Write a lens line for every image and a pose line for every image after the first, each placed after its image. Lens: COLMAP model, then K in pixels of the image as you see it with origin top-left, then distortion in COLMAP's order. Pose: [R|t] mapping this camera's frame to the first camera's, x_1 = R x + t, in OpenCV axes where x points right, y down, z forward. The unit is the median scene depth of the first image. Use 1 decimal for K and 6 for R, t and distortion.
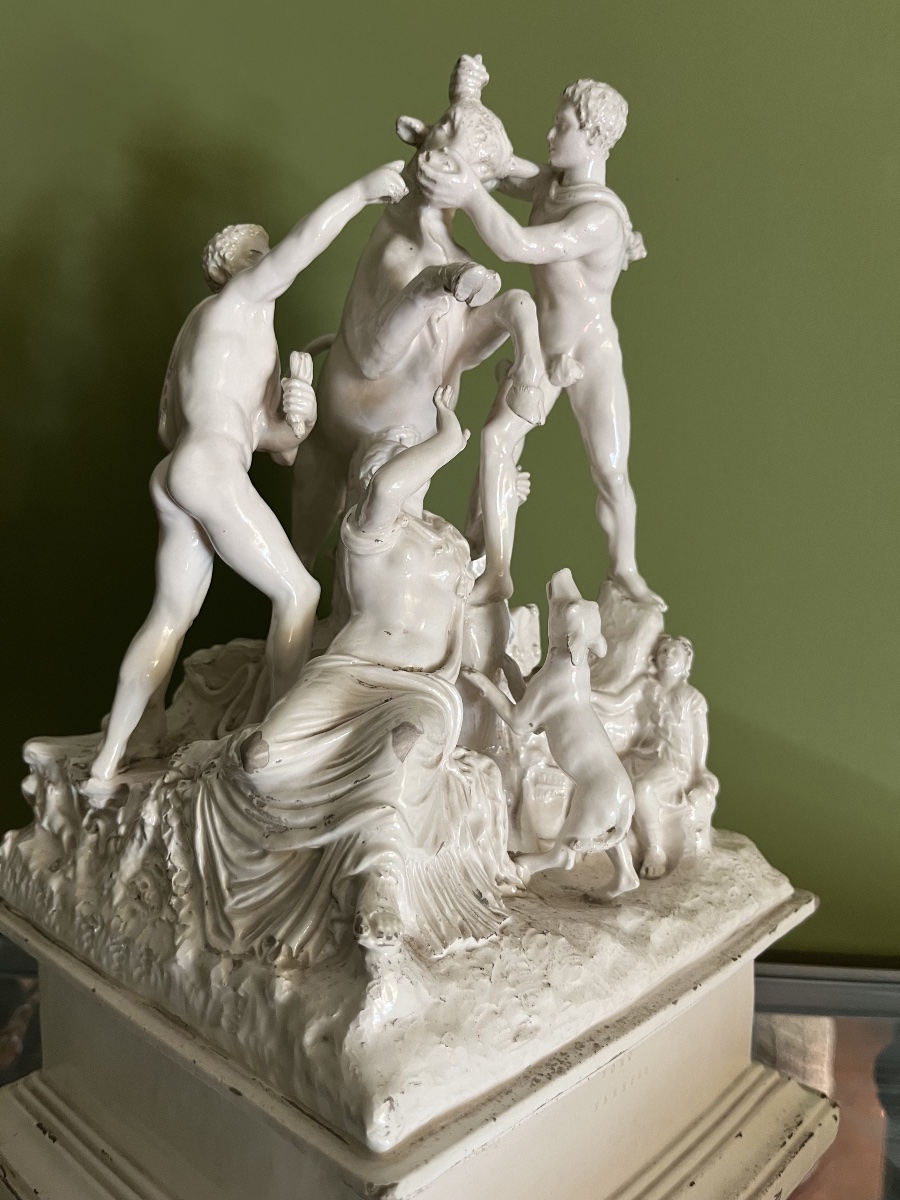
lens RADIAL K [[1131.8, 0, 449.9], [0, 1131.8, 599.9], [0, 0, 1]] dist [-0.057429, 0.005781]
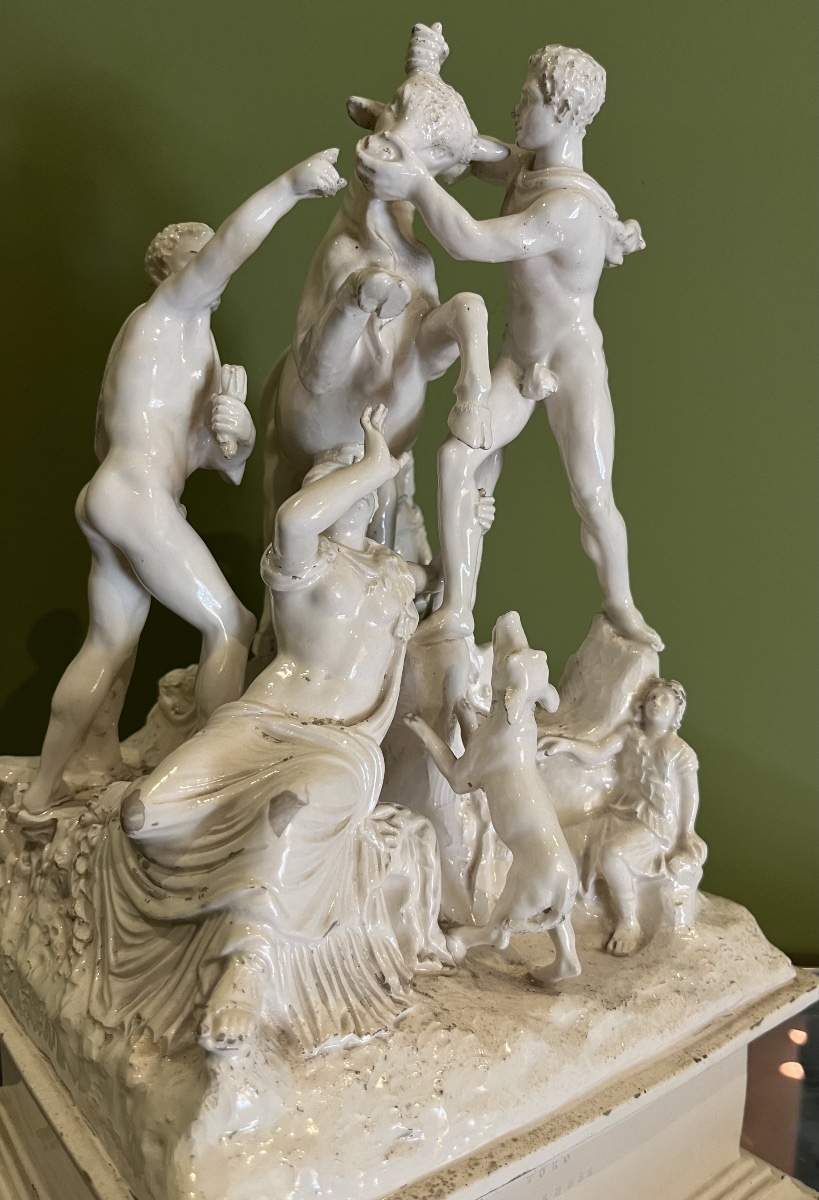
lens RADIAL K [[1128.1, 0, 409.4], [0, 1128.1, 622.4], [0, 0, 1]] dist [-0.034823, -0.014038]
pose [[0.987476, 0.032897, -0.154299, 0.158018], [-0.026255, 0.998647, 0.044891, -0.056572], [0.155567, -0.040277, 0.987004, 0.115425]]
